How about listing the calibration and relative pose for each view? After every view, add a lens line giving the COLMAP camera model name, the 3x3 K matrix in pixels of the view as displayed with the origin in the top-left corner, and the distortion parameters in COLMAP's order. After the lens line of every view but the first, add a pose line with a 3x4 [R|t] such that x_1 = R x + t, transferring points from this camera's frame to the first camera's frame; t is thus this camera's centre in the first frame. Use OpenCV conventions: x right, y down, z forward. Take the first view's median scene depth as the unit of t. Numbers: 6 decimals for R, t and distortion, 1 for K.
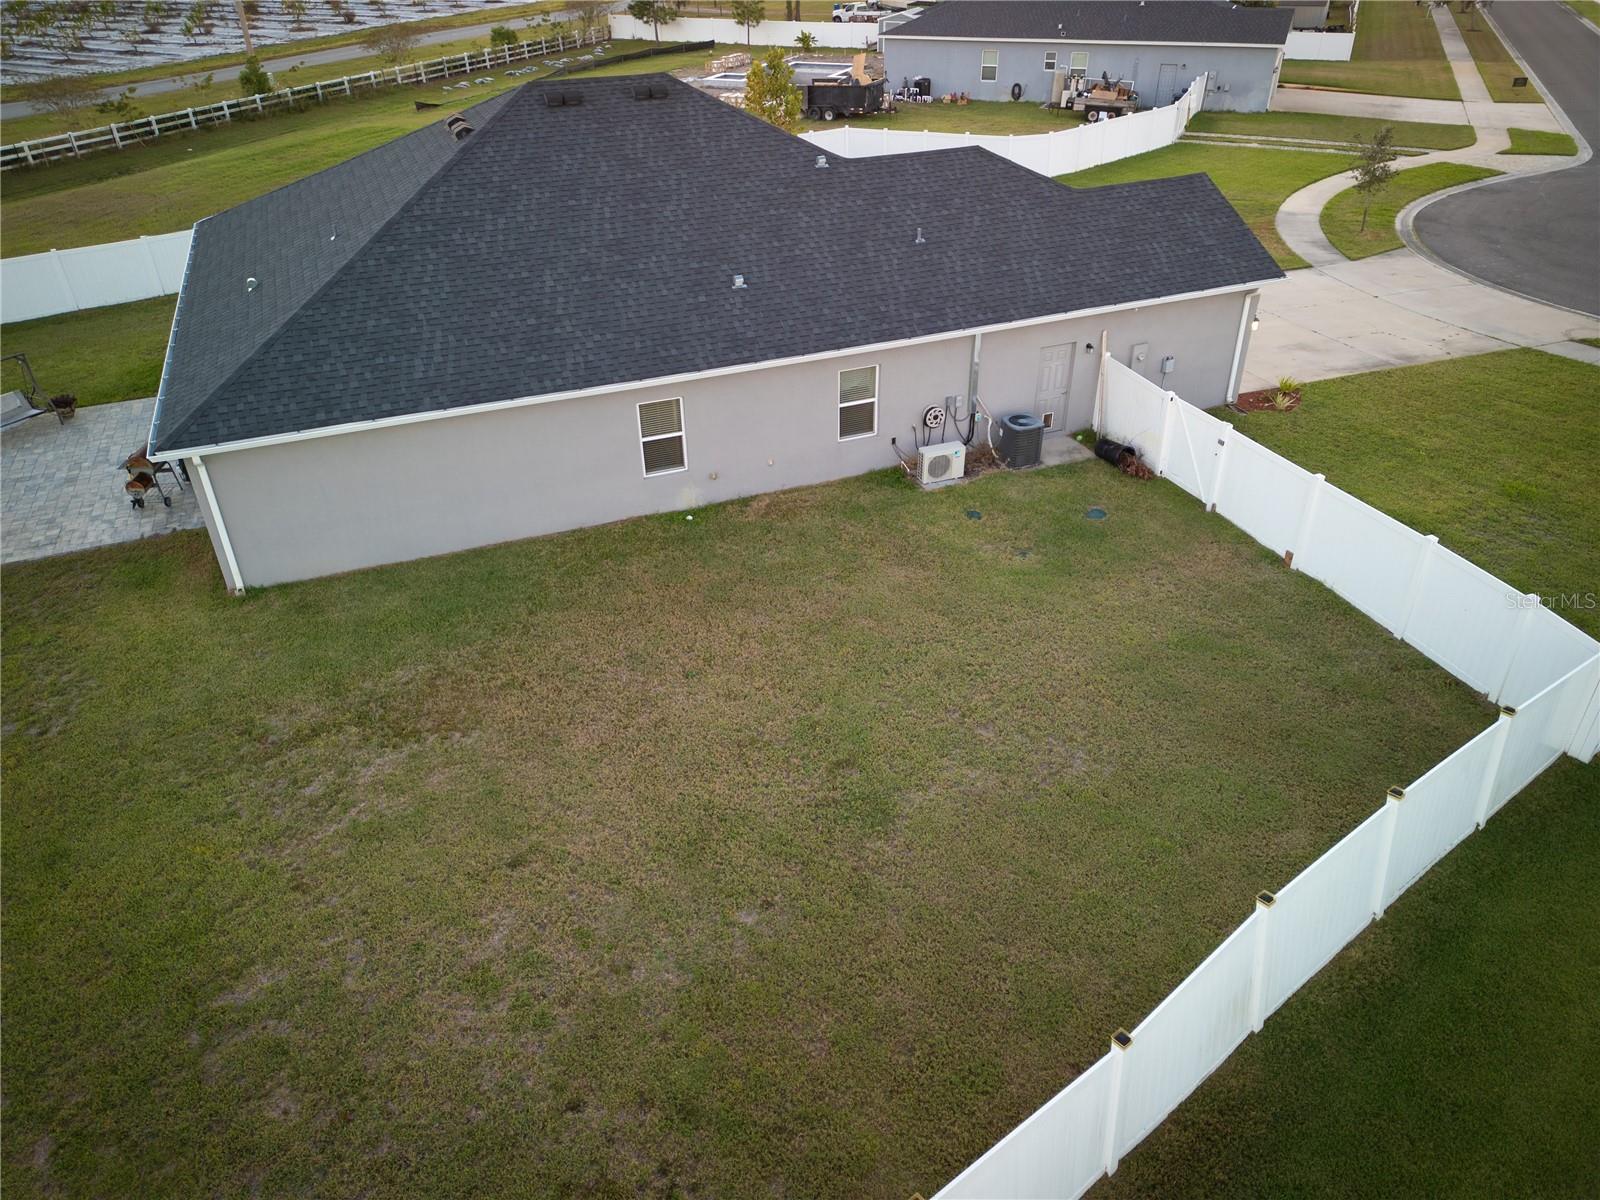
lens RADIAL K [[1117.4, 0, 800.0], [0, 1117.4, 600.0], [0, 0, 1]] dist [0.088644, -0.084659]
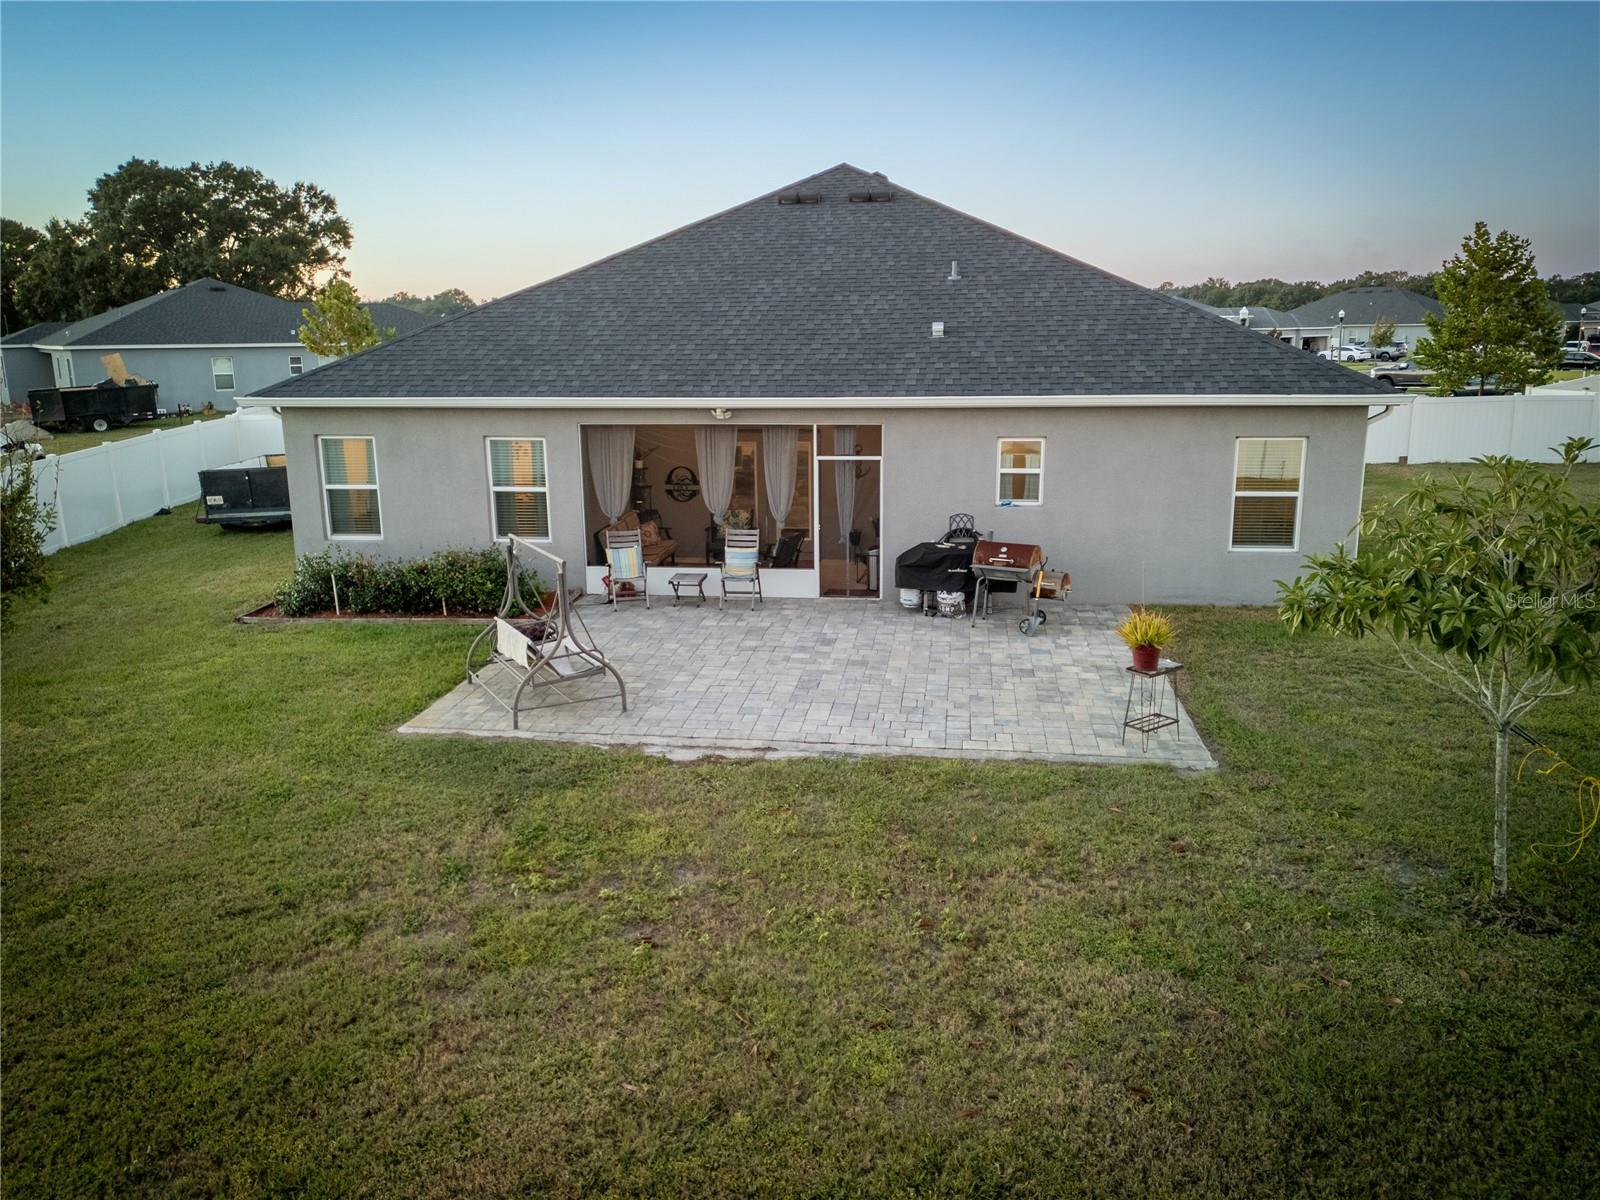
lens RADIAL K [[1227.8, 0, 804.9], [0, 1227.8, 589.9], [0, 0, 1]] dist [0.094365, -0.115602]
pose [[0.484728, -0.170035, 0.857978, -1.159768], [0.469121, 0.878439, -0.090948, -0.094000], [-0.738217, 0.446580, 0.505571, 0.699462]]
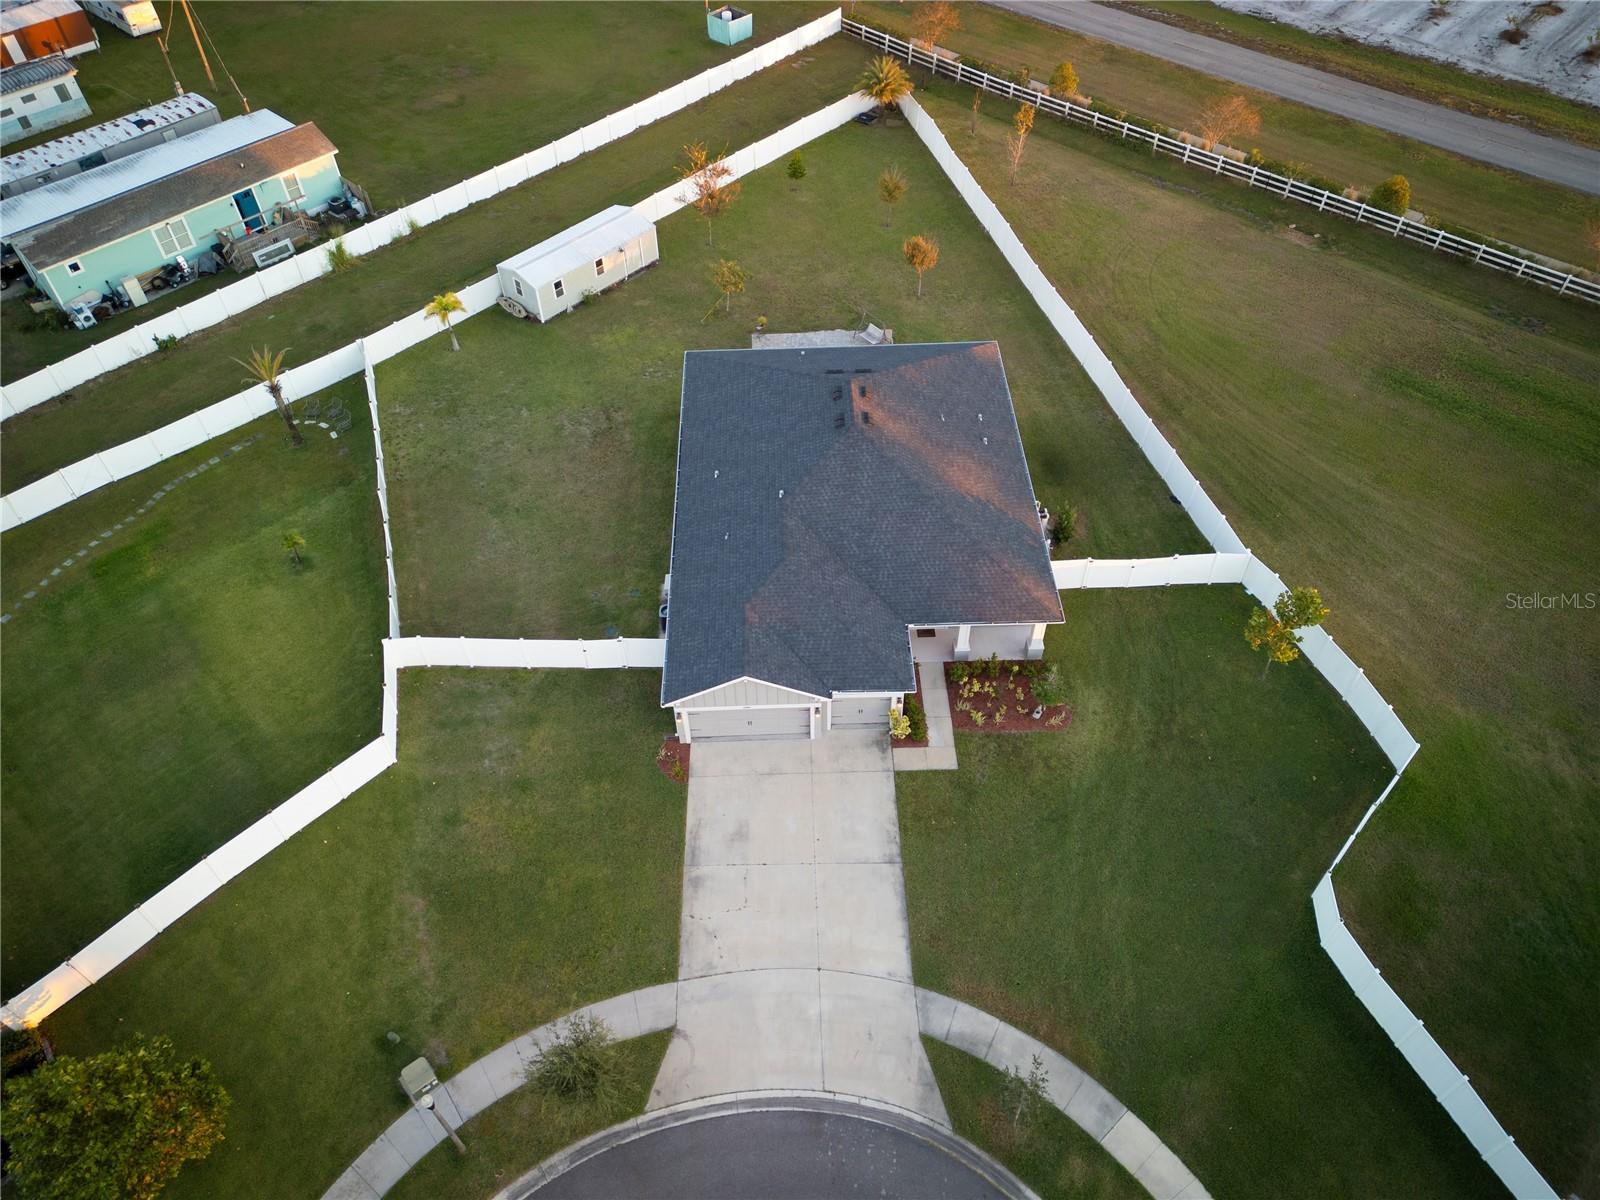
lens RADIAL K [[1117.4, 0, 800.0], [0, 1117.4, 600.0], [0, 0, 1]] dist [0.088644, -0.084659]
pose [[-0.339324, 0.719318, -0.606168, 1.307914], [-0.488897, 0.415671, 0.766940, -1.810637], [0.803641, 0.556595, 0.210625, 0.734987]]
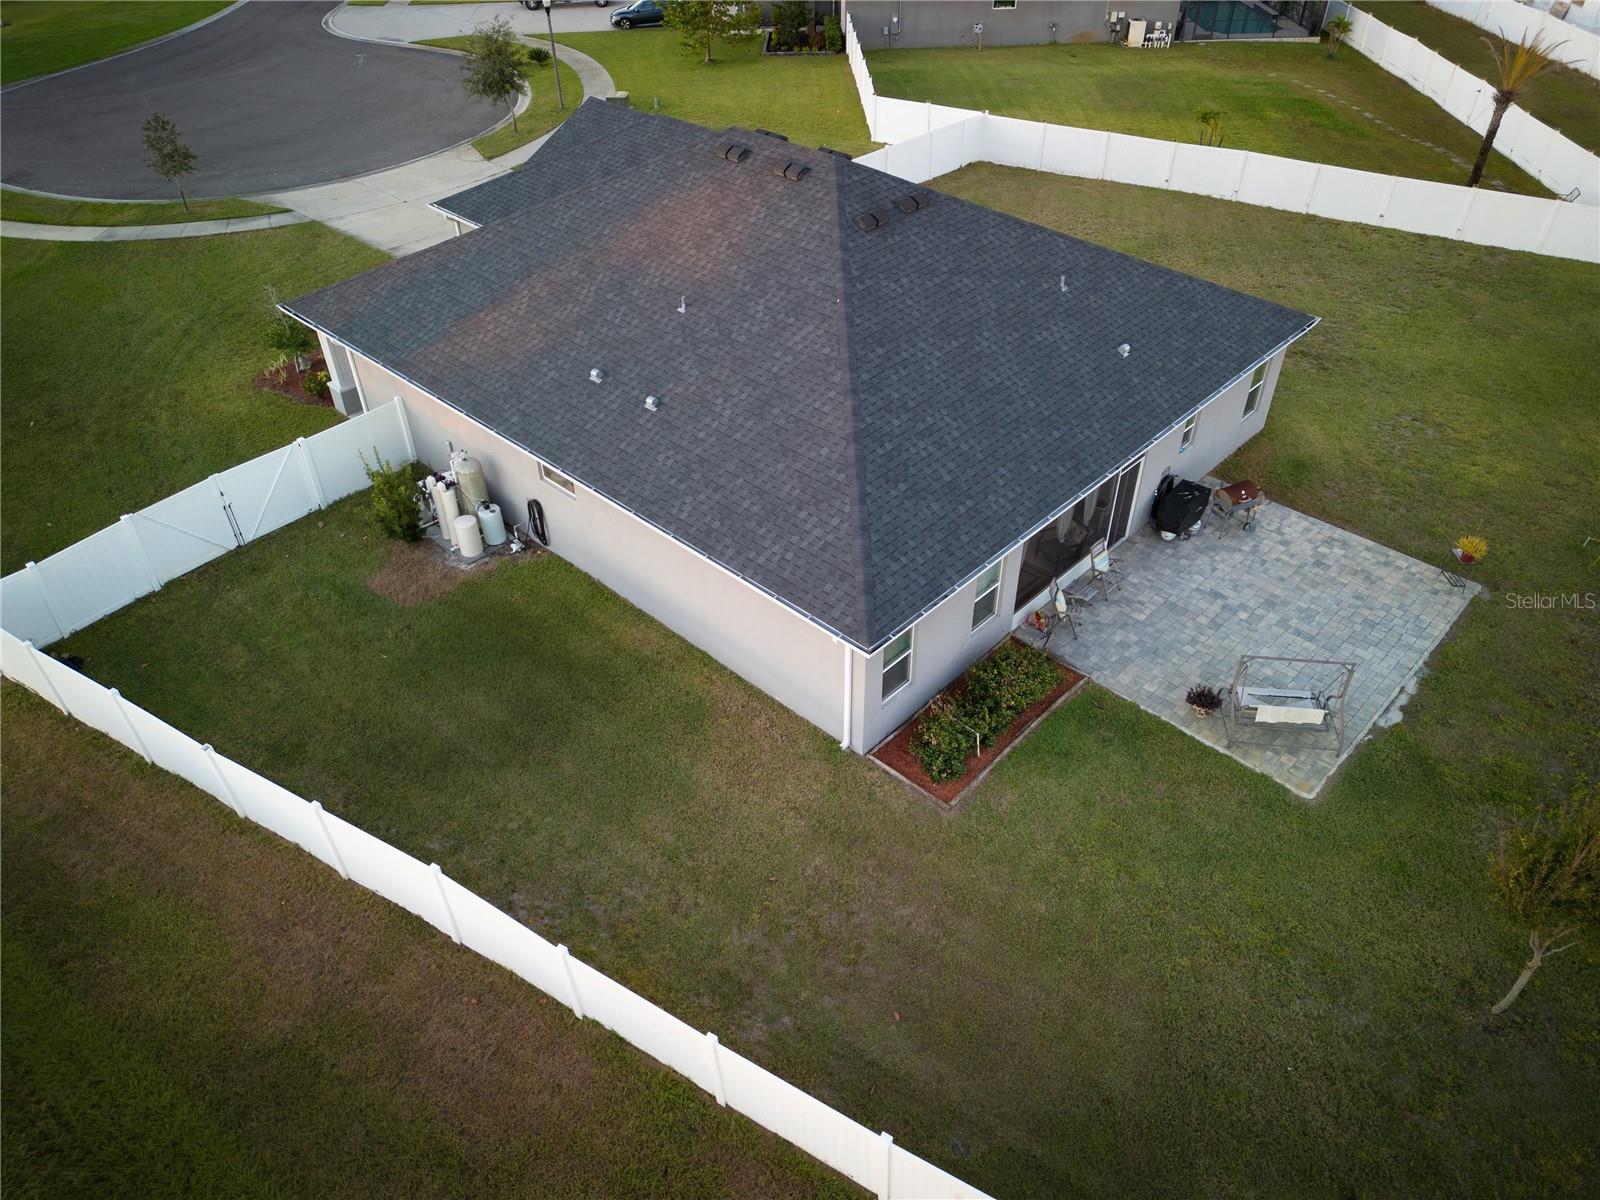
lens RADIAL K [[1117.4, 0, 800.0], [0, 1117.4, 600.0], [0, 0, 1]] dist [0.088644, -0.084659]
pose [[-0.424738, -0.547967, 0.720646, -1.148966], [0.502841, 0.519144, 0.691115, -0.953964], [-0.752827, 0.655913, 0.055040, 1.240485]]
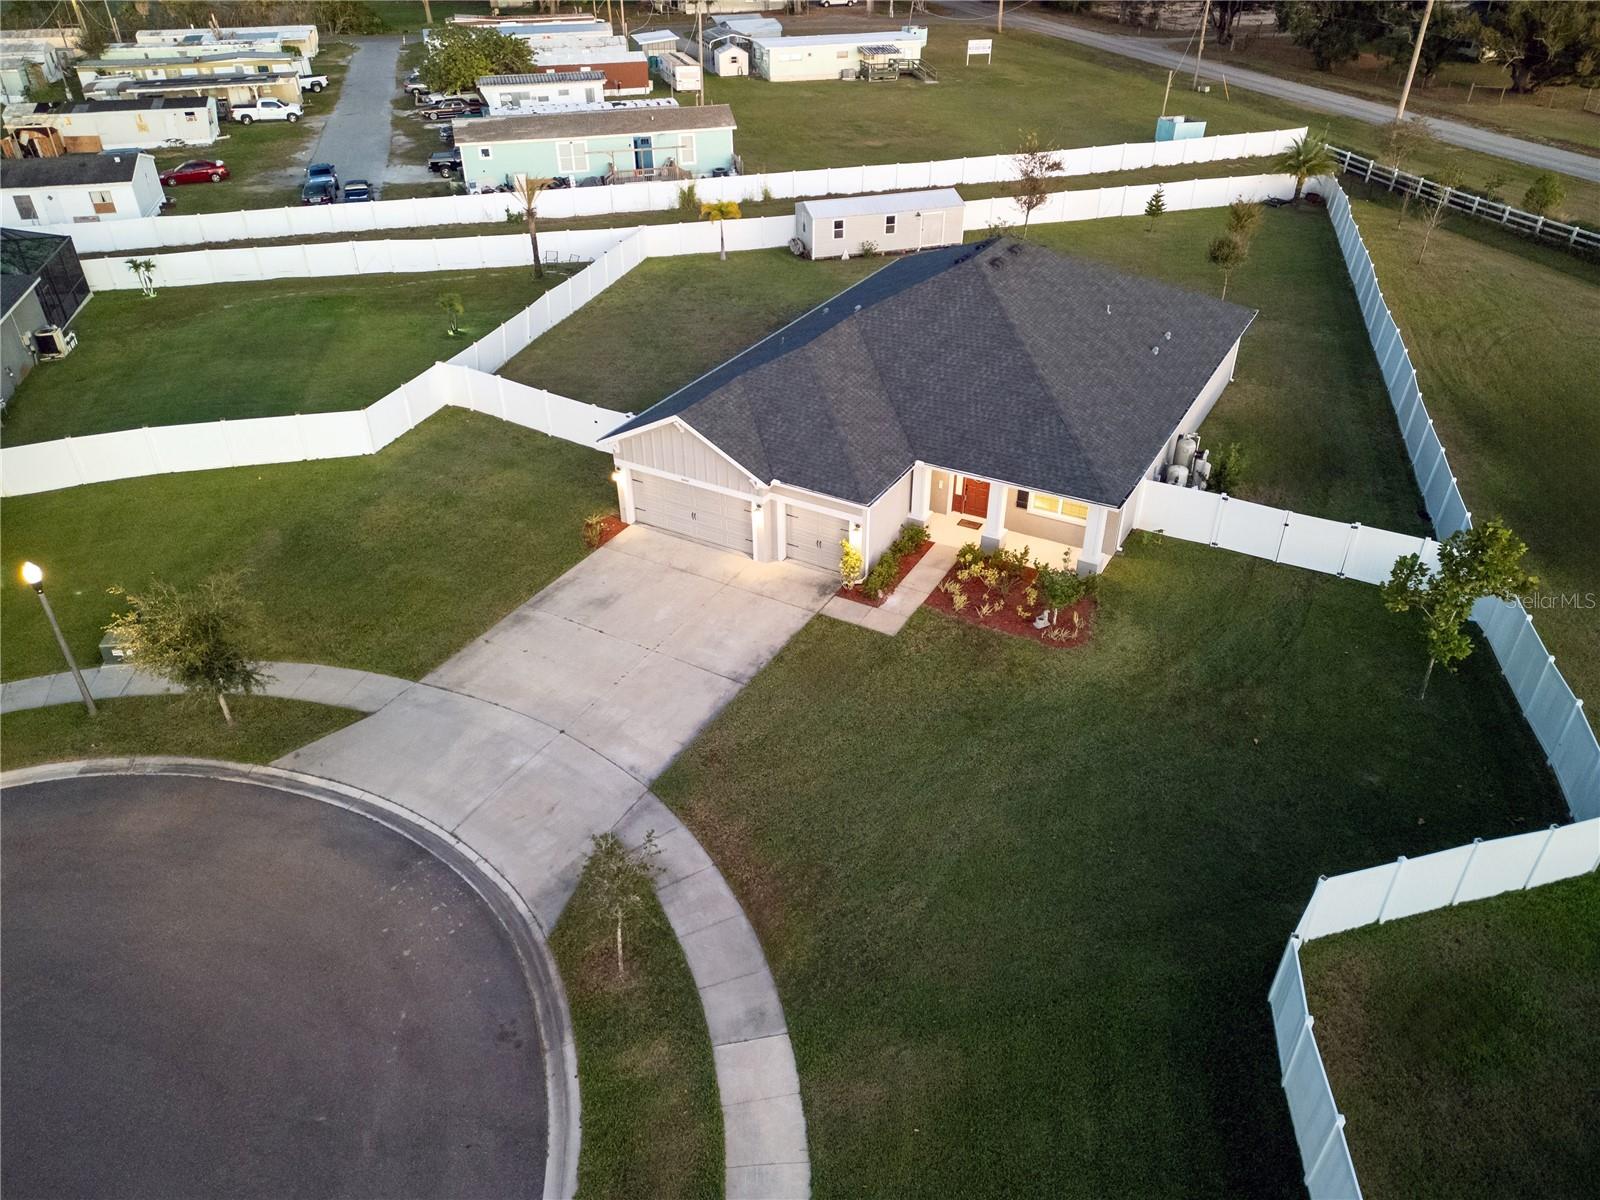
lens RADIAL K [[1117.4, 0, 800.0], [0, 1117.4, 600.0], [0, 0, 1]] dist [0.088644, -0.084659]
pose [[-0.779266, 0.370079, -0.505752, 1.059048], [-0.311291, 0.471840, 0.824903, -1.509029], [0.543914, 0.800255, -0.252487, 1.719351]]
